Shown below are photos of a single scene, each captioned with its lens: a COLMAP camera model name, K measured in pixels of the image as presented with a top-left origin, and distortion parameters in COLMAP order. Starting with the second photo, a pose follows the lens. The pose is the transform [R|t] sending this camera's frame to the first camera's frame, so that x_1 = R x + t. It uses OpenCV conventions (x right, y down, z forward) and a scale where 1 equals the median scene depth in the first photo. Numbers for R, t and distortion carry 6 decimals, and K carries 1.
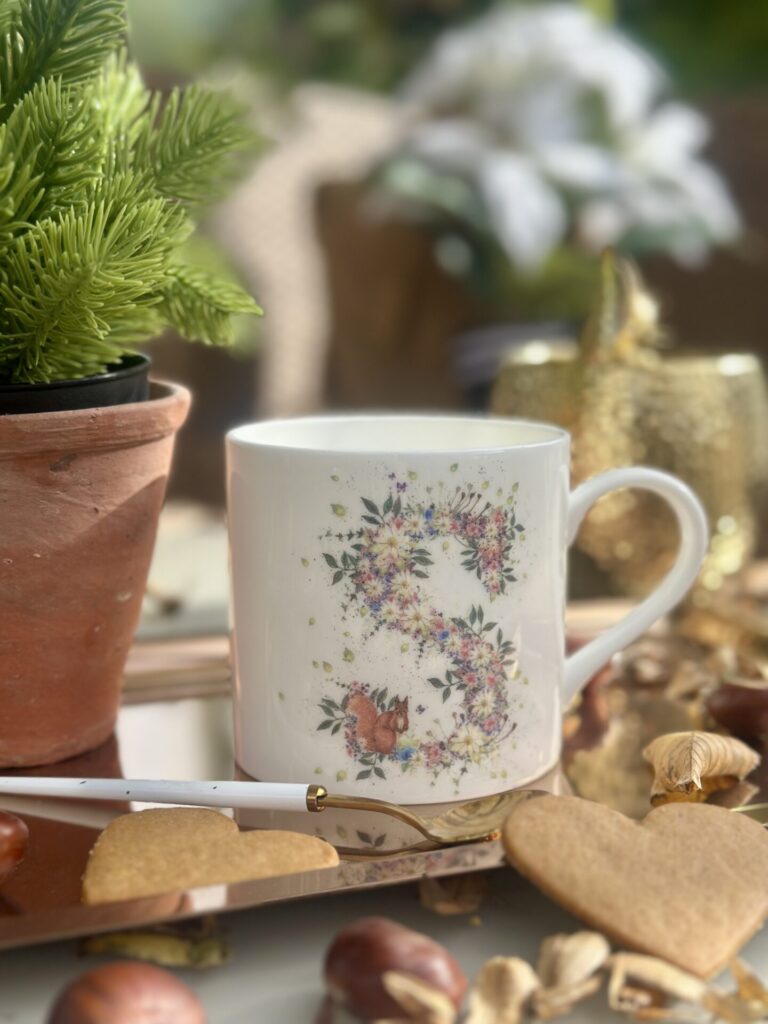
lens RADIAL K [[1421.9, 0, 409.4], [0, 1421.9, 515.6], [0, 0, 1]] dist [0.025747, 0.001795]
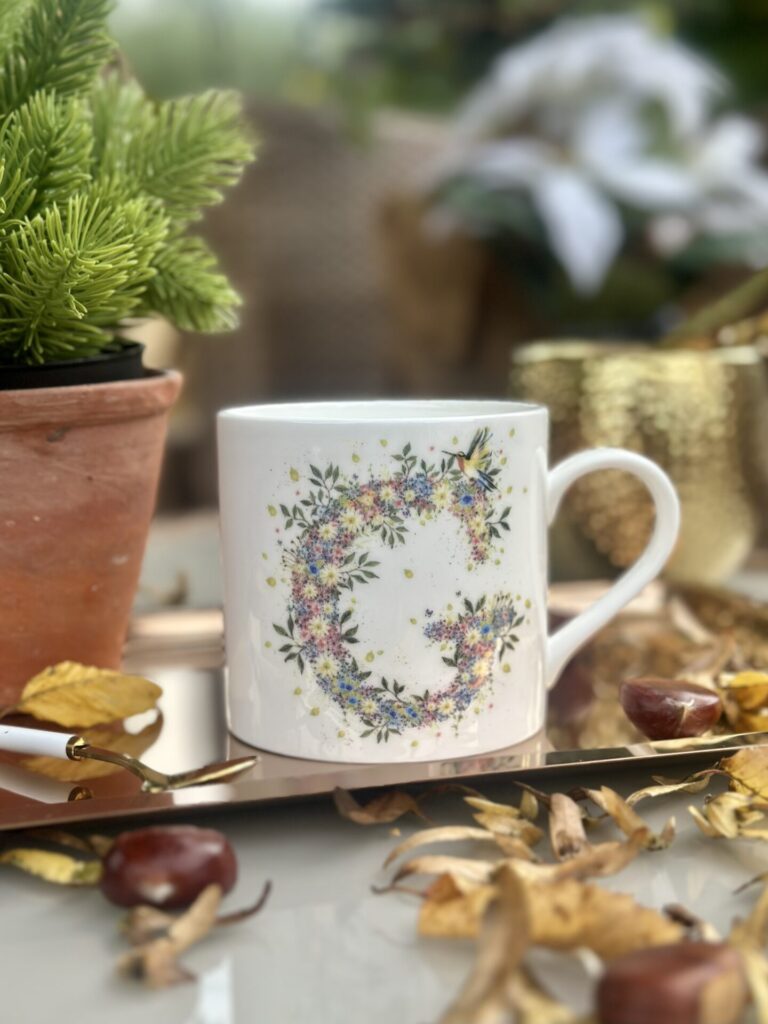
lens RADIAL K [[1435.6, 0, 380.9], [0, 1435.6, 511.9], [0, 0, 1]] dist [0.014452, 0.032022]
pose [[0.995936, -0.001736, -0.090046, 0.109356], [-0.000133, 0.999785, -0.020747, 0.046466], [0.090063, 0.020675, 0.995721, -0.097696]]
